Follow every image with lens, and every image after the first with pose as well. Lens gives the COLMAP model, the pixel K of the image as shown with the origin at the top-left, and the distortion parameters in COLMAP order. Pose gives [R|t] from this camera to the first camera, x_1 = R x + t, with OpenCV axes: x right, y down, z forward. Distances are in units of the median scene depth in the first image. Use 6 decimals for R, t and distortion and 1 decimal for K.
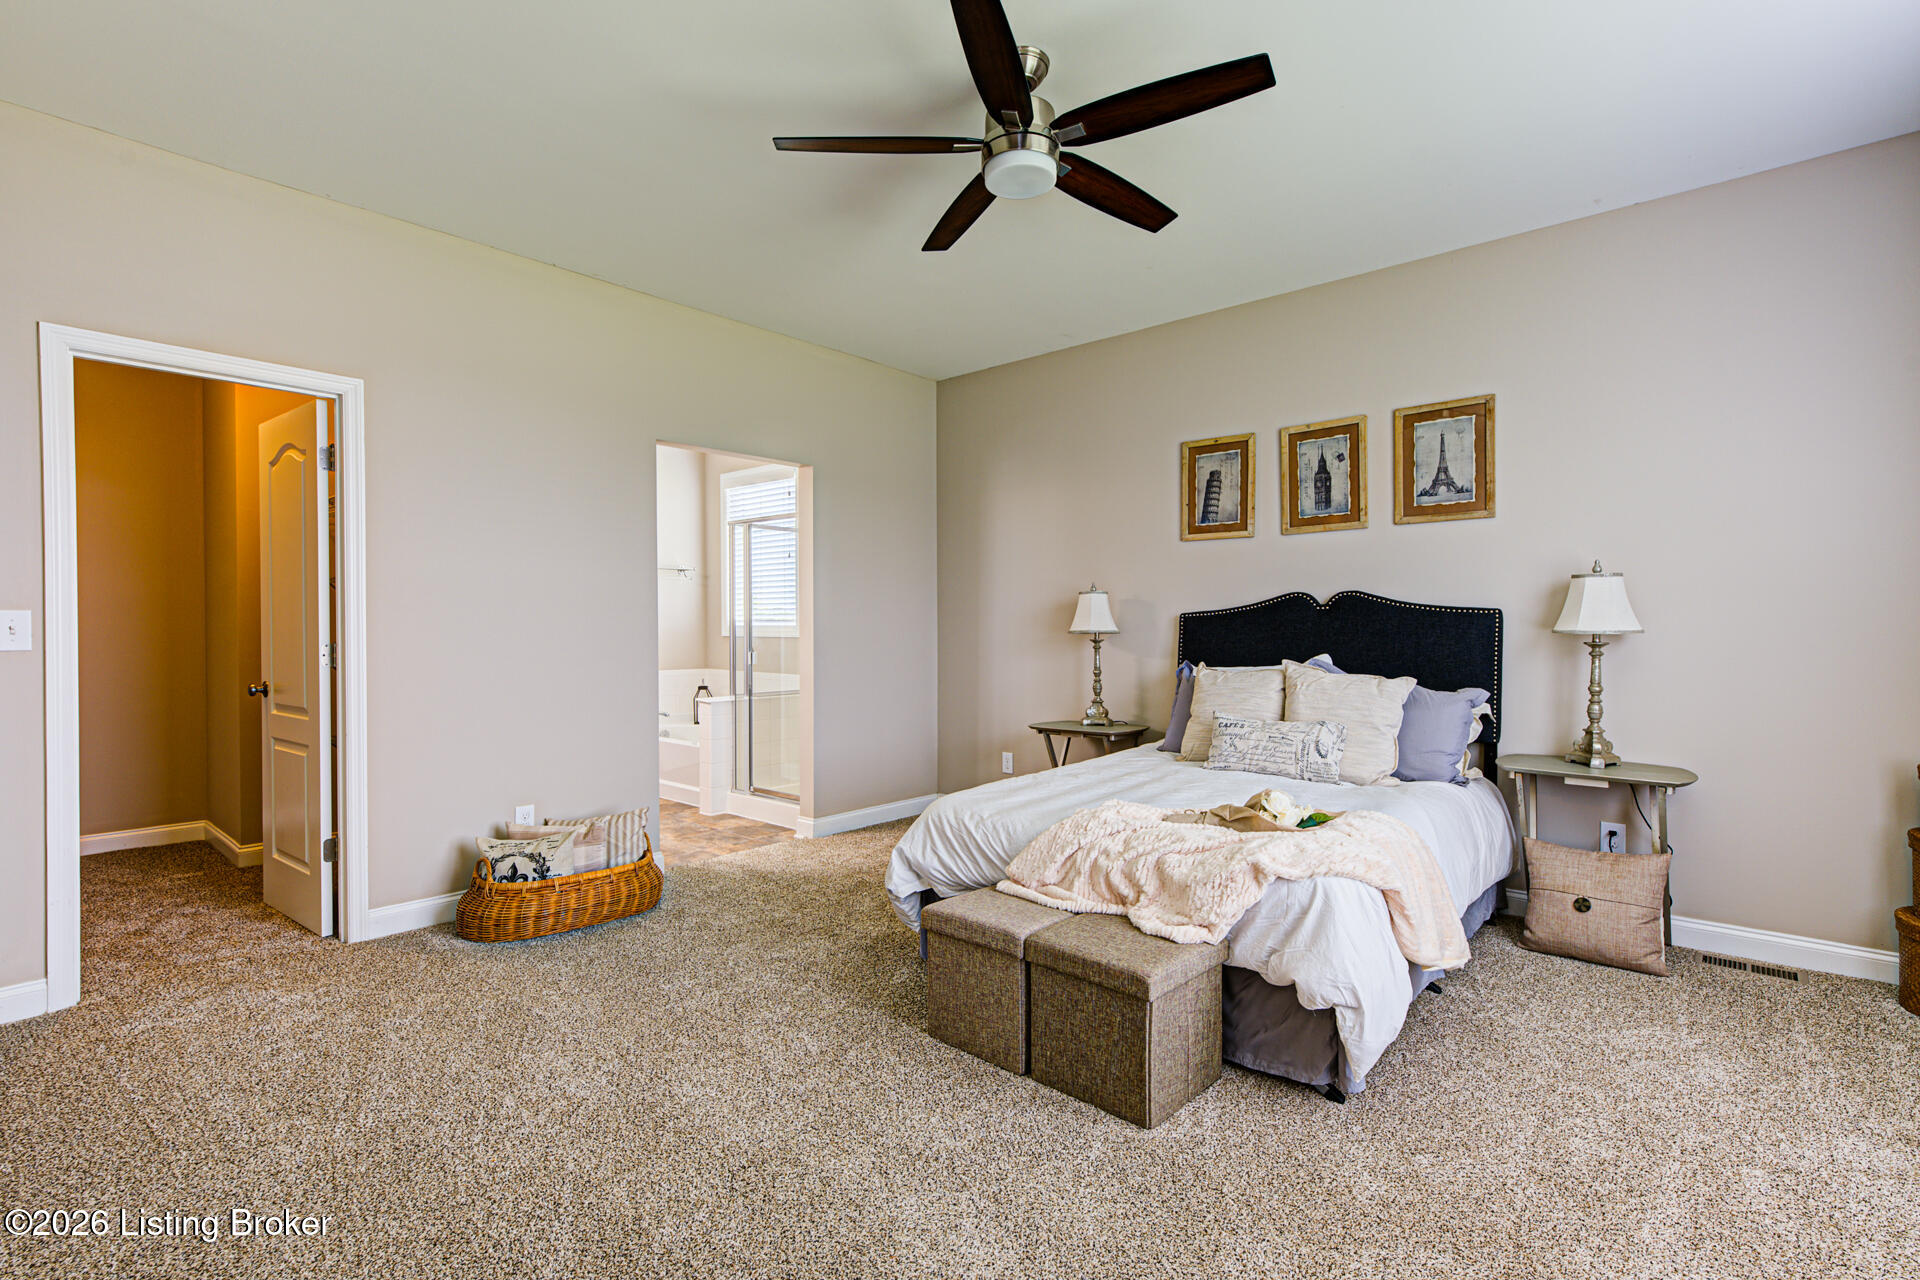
lens RADIAL K [[898.4, 0, 955.6], [0, 898.4, 628.5], [0, 0, 1]] dist [0.005803, 0.001417]
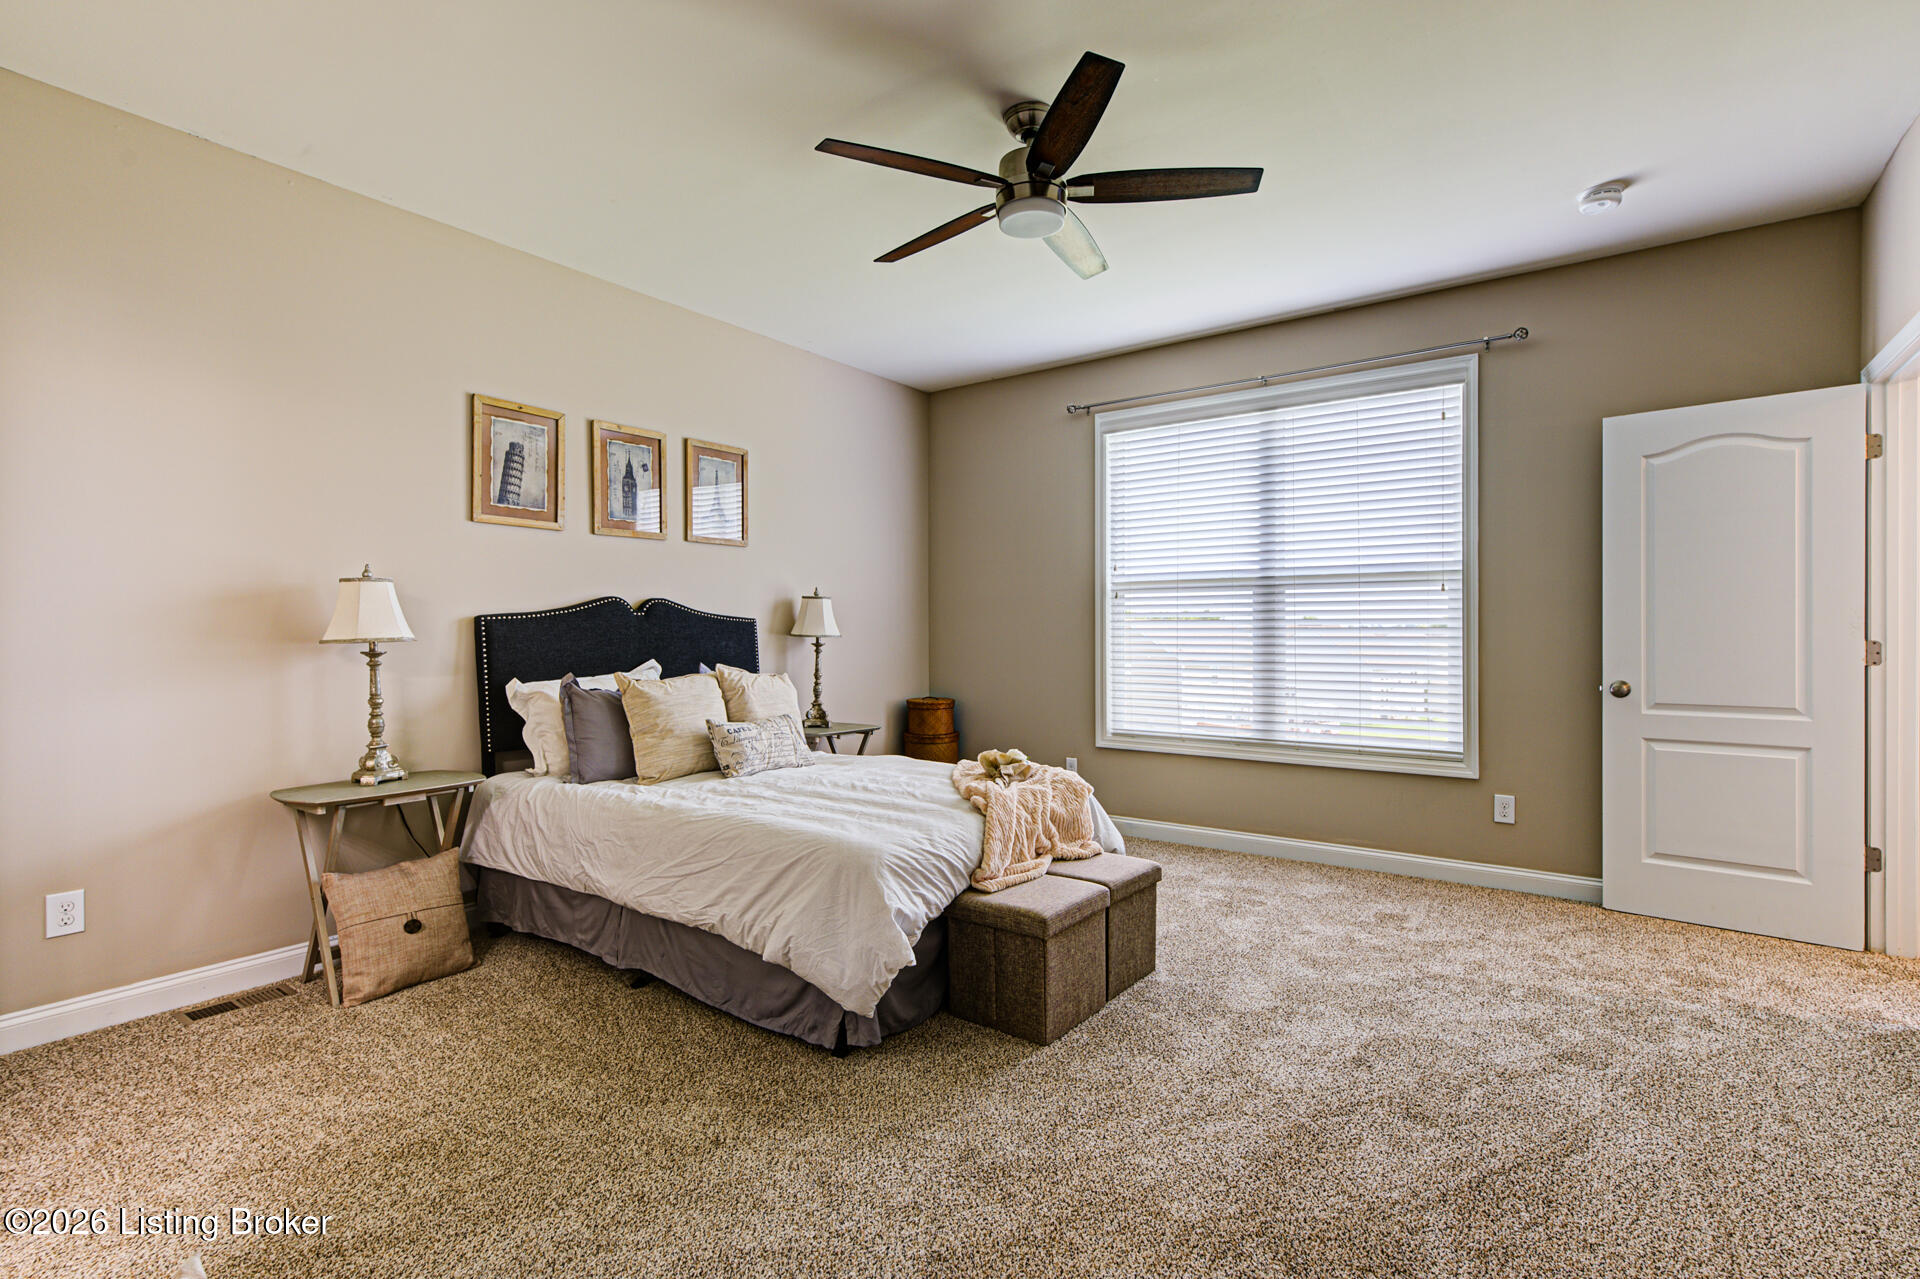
lens RADIAL K [[898.4, 0, 958.5], [0, 898.4, 640.0], [0, 0, 1]] dist [0.005803, 0.001417]
pose [[-0.093091, -0.003225, 0.995652, -0.573176], [0.004898, 0.999981, 0.003697, 0.003563], [-0.995646, 0.005221, -0.093074, 0.681887]]
